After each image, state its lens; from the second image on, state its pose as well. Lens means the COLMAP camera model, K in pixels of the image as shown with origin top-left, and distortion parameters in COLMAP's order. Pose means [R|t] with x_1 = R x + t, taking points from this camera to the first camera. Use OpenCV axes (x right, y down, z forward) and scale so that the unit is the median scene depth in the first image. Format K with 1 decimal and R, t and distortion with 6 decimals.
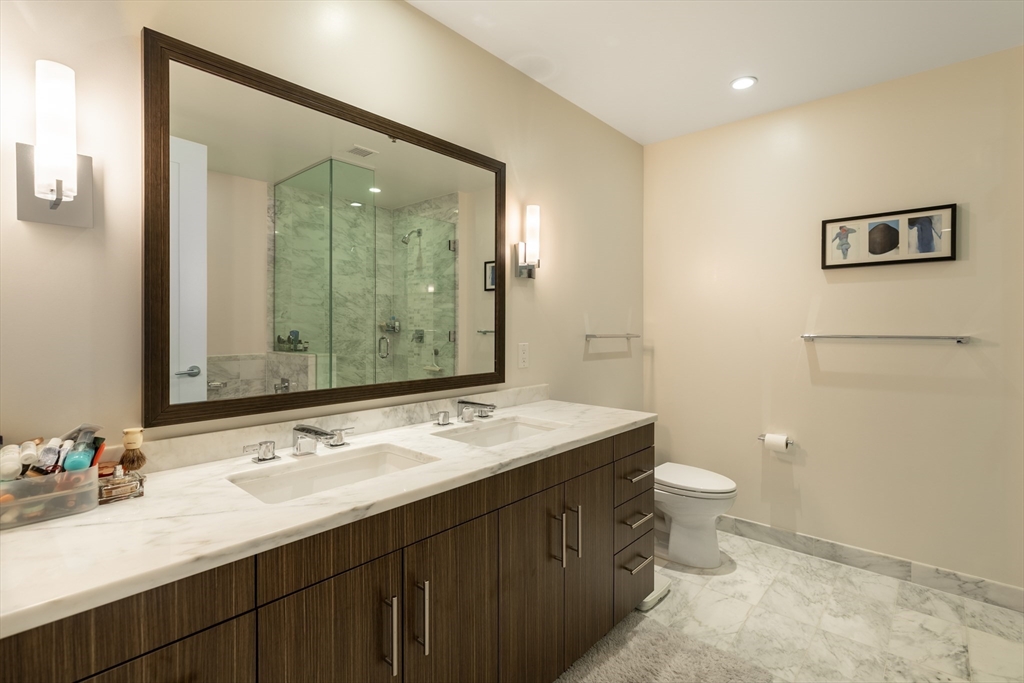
lens RADIAL K [[460.2, 0, 513.2], [0, 460.2, 331.4], [0, 0, 1]] dist [0.003115, 0.000227]
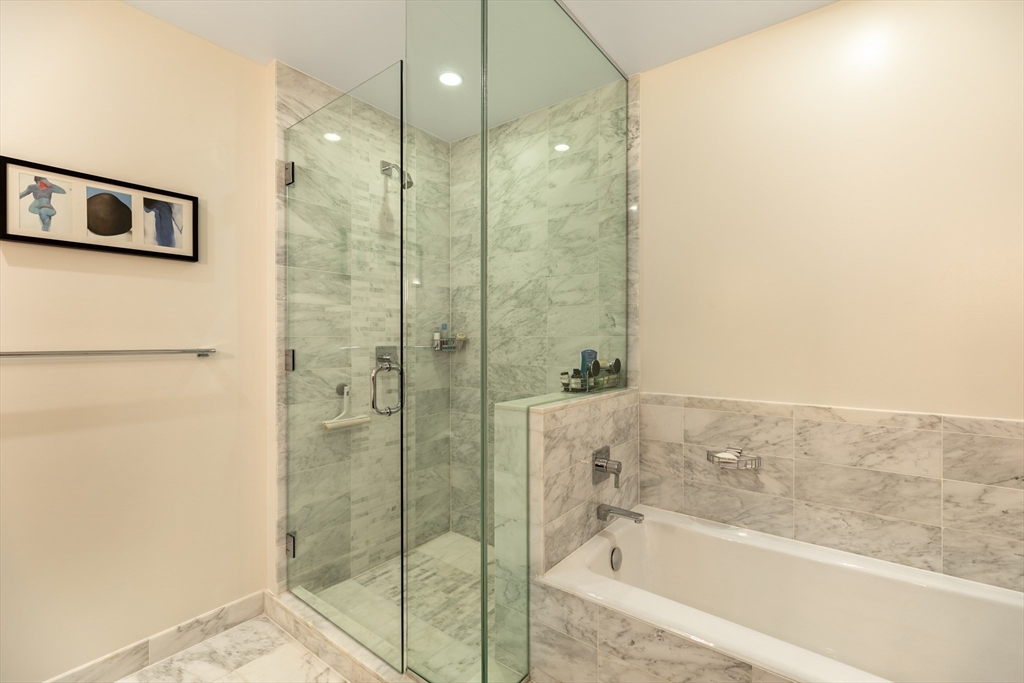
lens RADIAL K [[449.5, 0, 513.2], [0, 449.5, 339.7], [0, 0, 1]] dist [-0.002232, -0.000180]
pose [[-0.098469, 0.000371, 0.995140, 0.049884], [0.014739, 0.999891, 0.001086, 0.001241], [-0.995031, 0.014775, -0.098463, 0.470535]]
